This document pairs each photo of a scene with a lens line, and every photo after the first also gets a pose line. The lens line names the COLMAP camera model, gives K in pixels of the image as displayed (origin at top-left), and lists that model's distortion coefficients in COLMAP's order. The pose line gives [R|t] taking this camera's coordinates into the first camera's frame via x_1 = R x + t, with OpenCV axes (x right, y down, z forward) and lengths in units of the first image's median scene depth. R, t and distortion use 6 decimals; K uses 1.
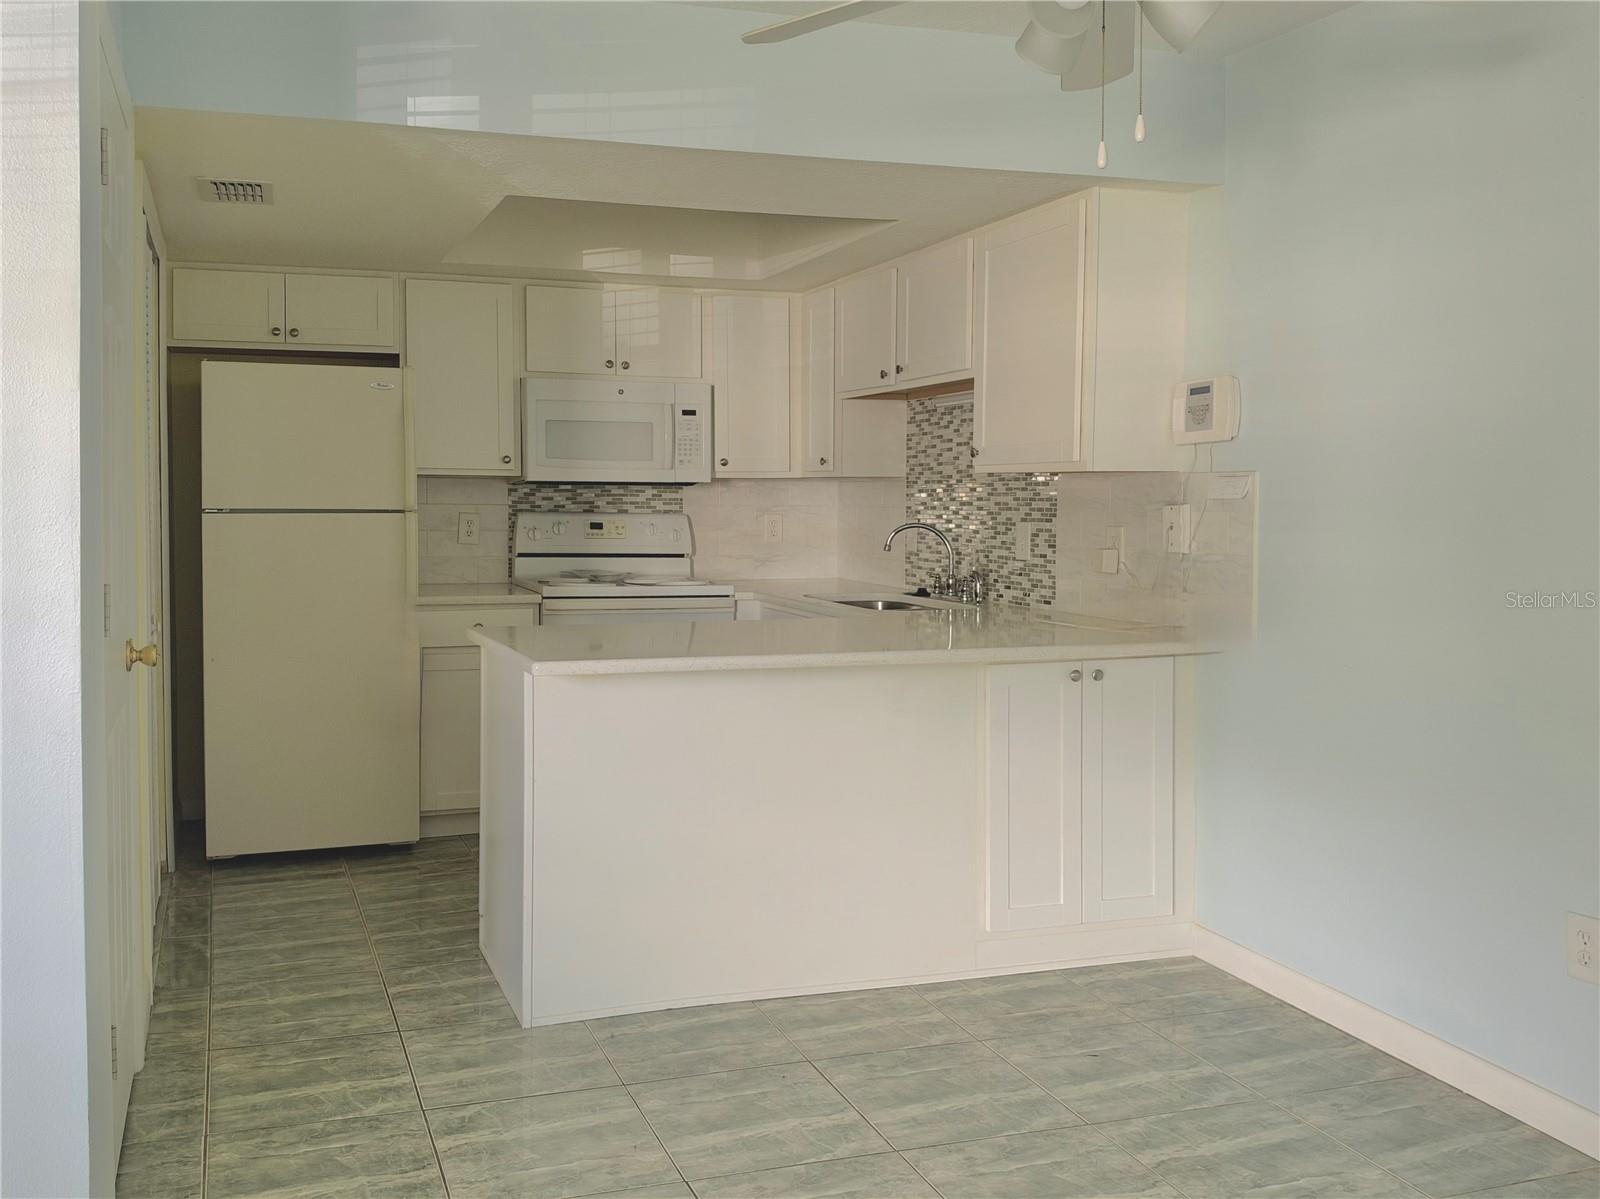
lens RADIAL K [[1294.6, 0, 802.9], [0, 1294.6, 648.4], [0, 0, 1]] dist [0.002621, -0.000395]
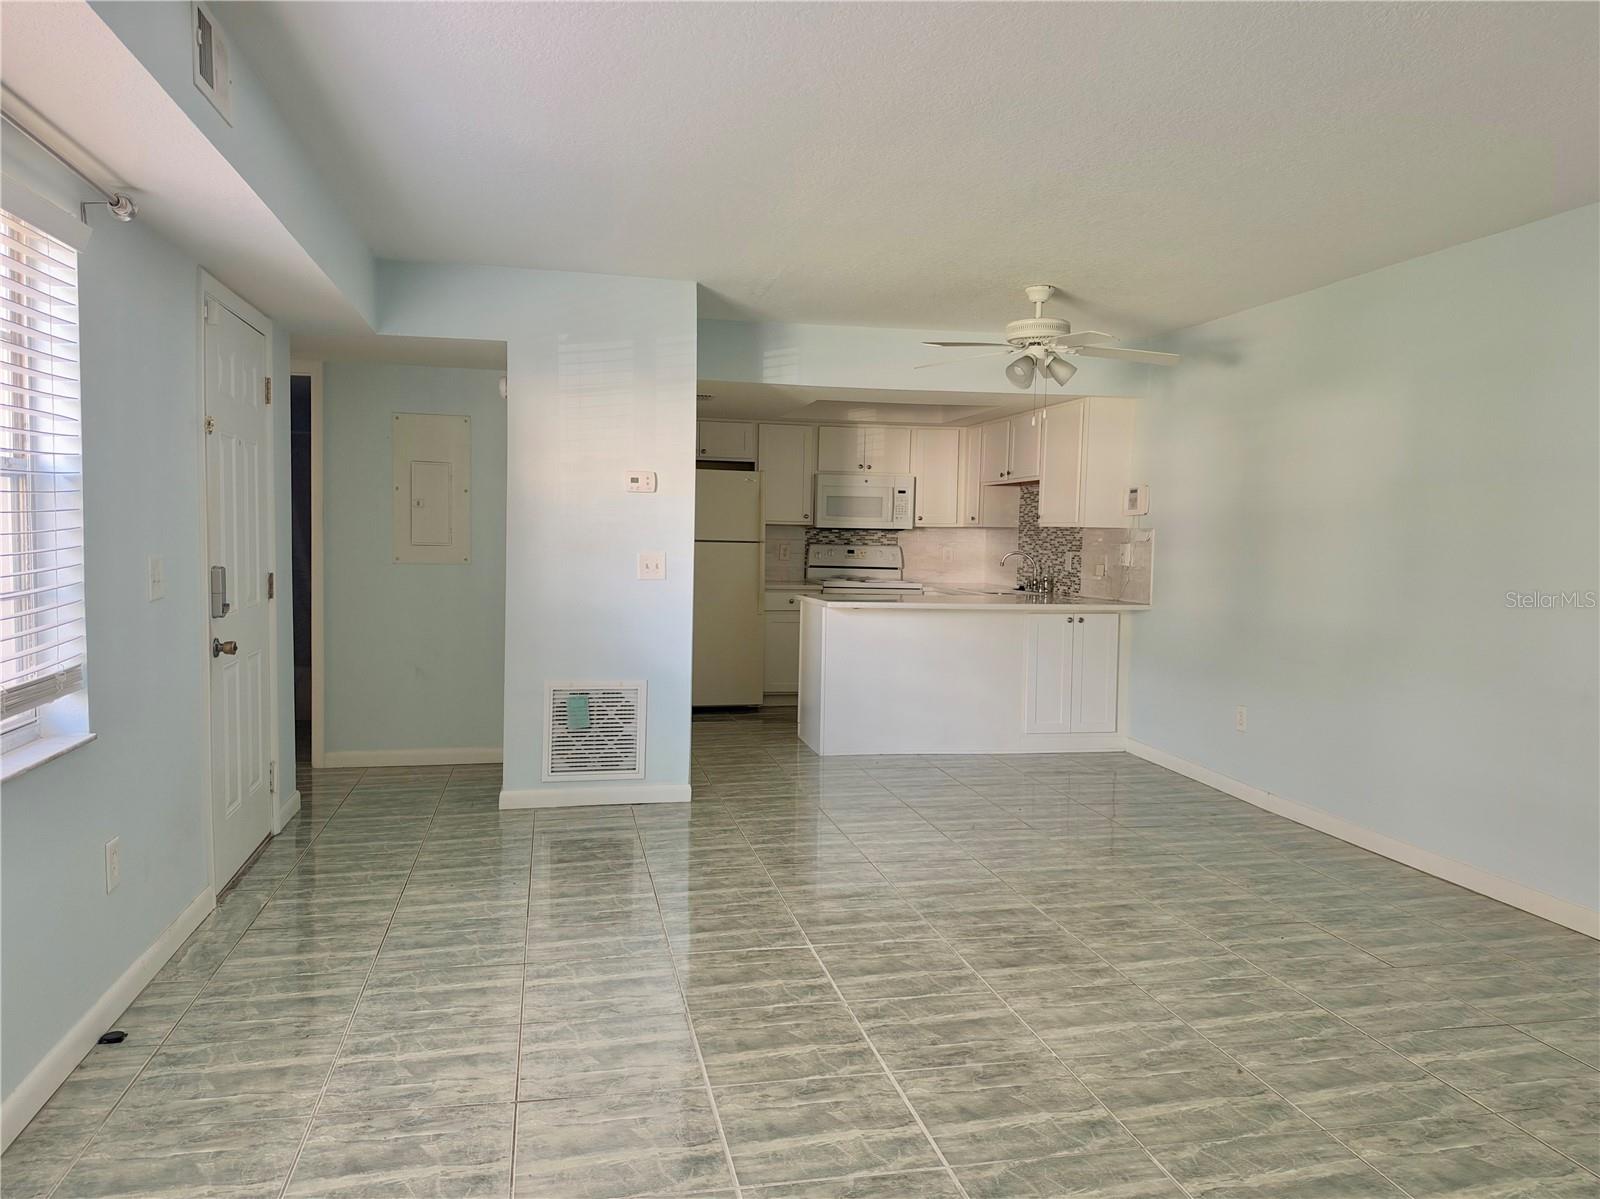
lens RADIAL K [[1109.2, 0, 800.0], [0, 1109.2, 599.5], [0, 0, 1]] dist [-0.128809, 0.000370]
pose [[0.982400, 0.019800, -0.185738, 0.068707], [-0.030575, 0.998000, -0.055328, 0.067383], [0.184271, 0.060033, 0.981040, -0.599052]]
